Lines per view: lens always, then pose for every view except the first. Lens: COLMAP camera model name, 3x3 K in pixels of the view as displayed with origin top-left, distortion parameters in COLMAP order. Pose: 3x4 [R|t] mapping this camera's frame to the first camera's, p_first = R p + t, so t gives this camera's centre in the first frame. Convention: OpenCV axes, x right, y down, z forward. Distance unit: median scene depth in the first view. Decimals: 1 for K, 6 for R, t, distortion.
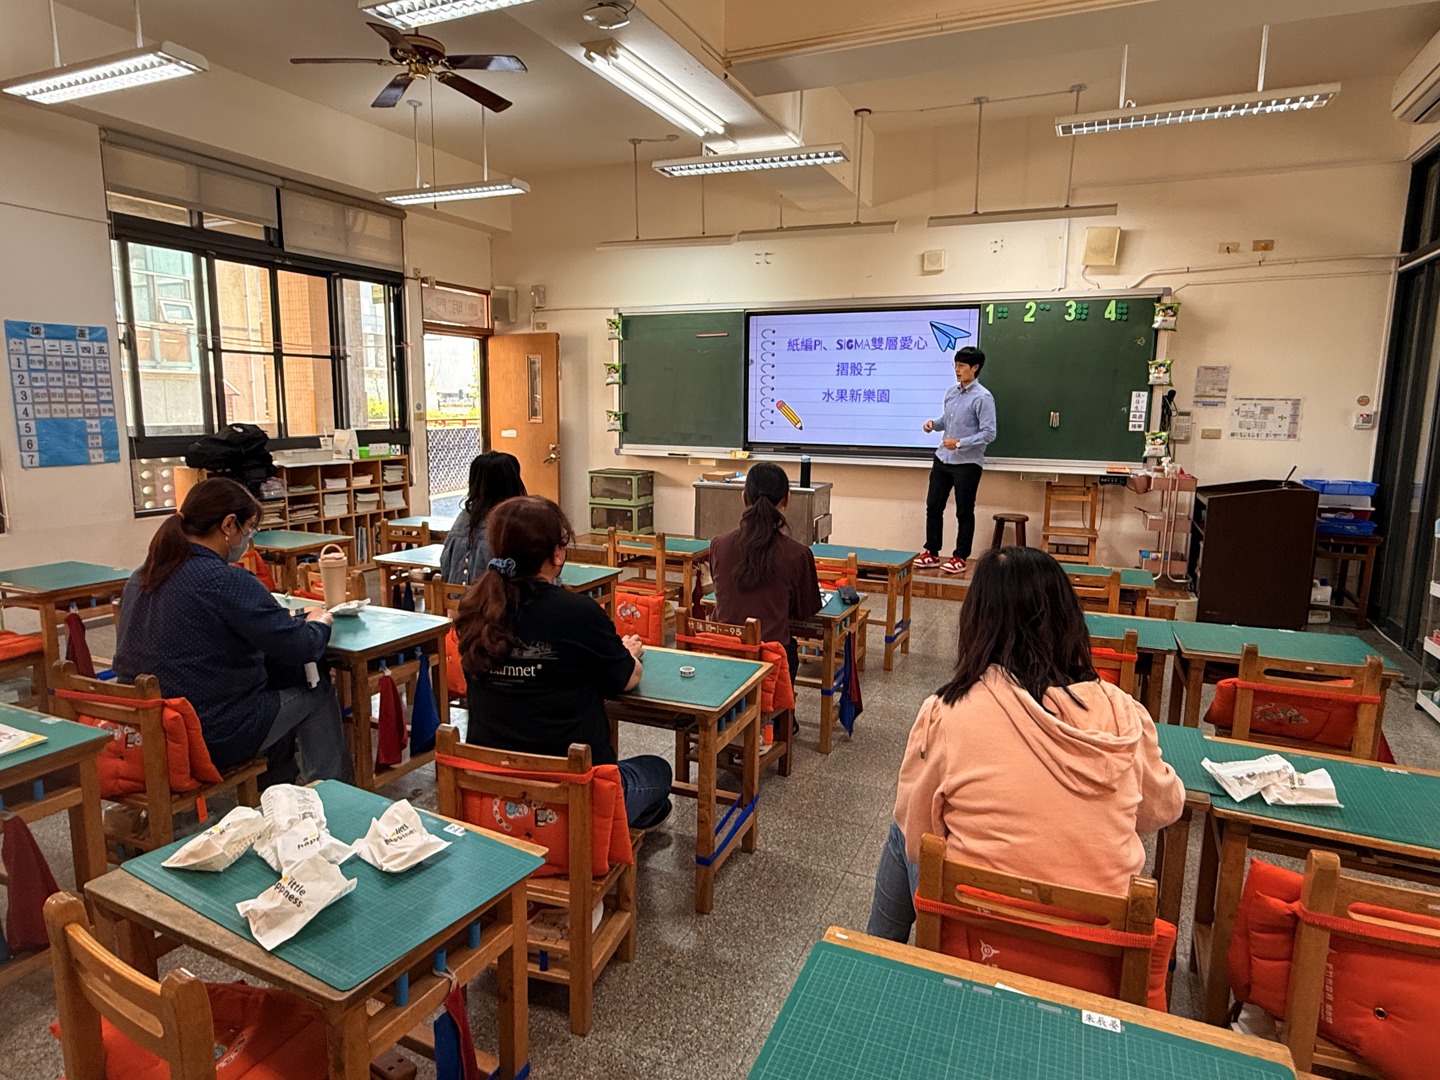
lens RADIAL K [[839.5, 0, 722.1], [0, 839.5, 542.0], [0, 0, 1]] dist [-0.010321, 0.000454]
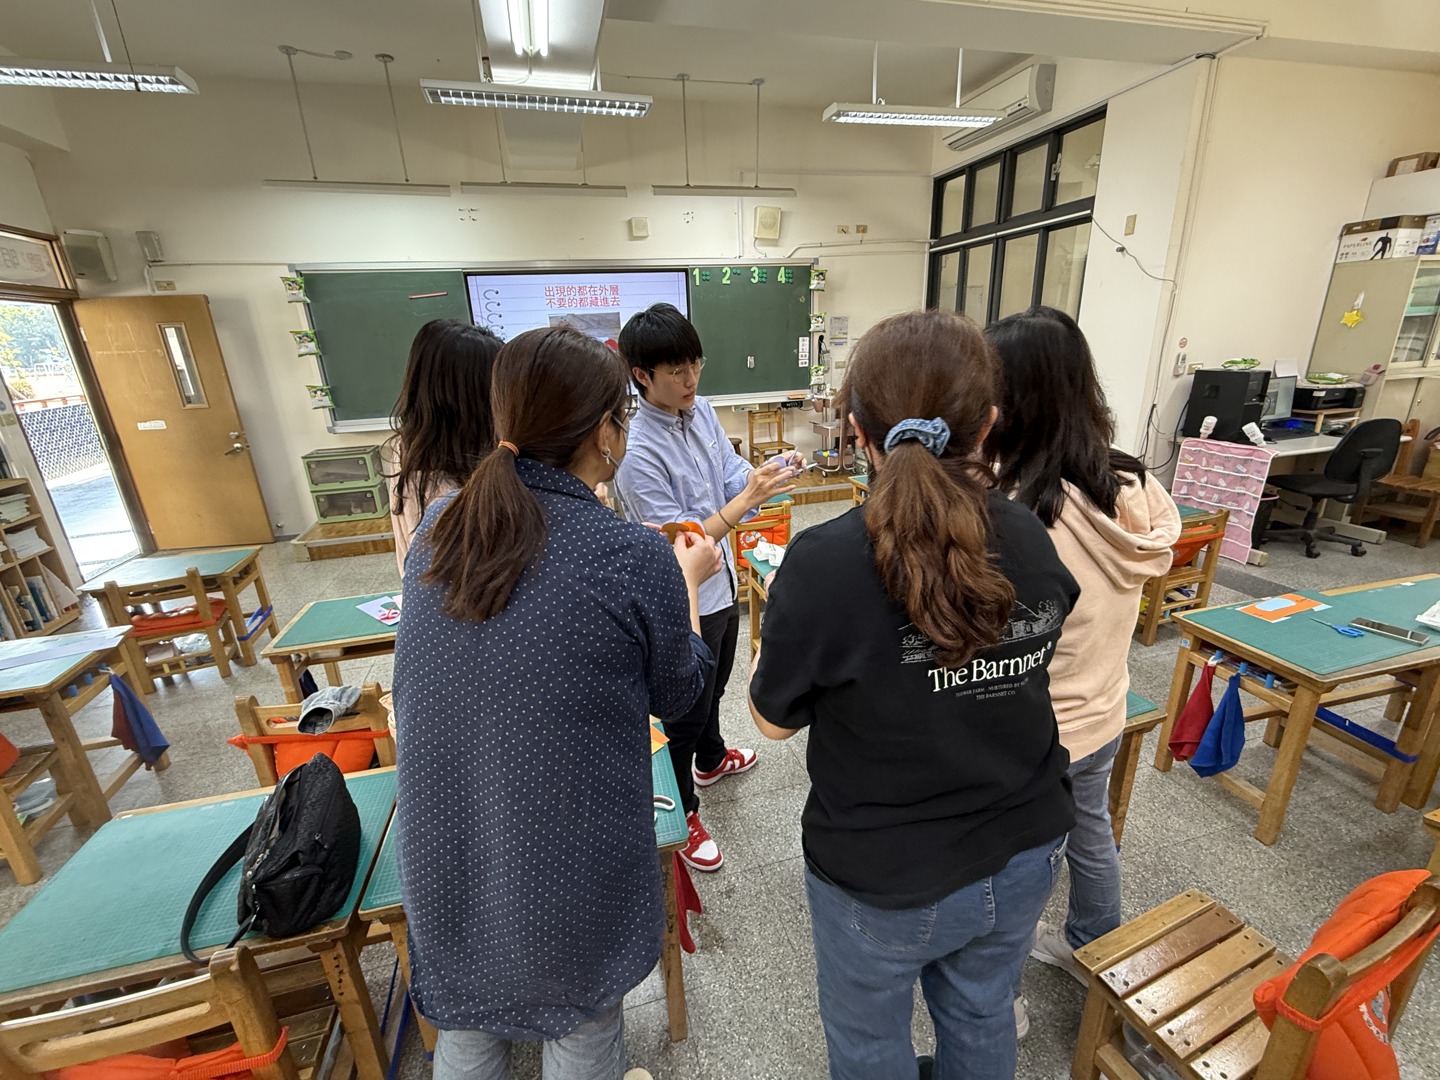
lens RADIAL K [[602.2, 0, 718.2], [0, 602.2, 541.5], [0, 0, 1]] dist [-0.003478, 0.000029]
pose [[0.774753, -0.244000, 0.583285, -0.256505], [0.153051, 0.967473, 0.201422, -0.070813], [-0.613460, -0.066780, 0.786897, 0.264868]]
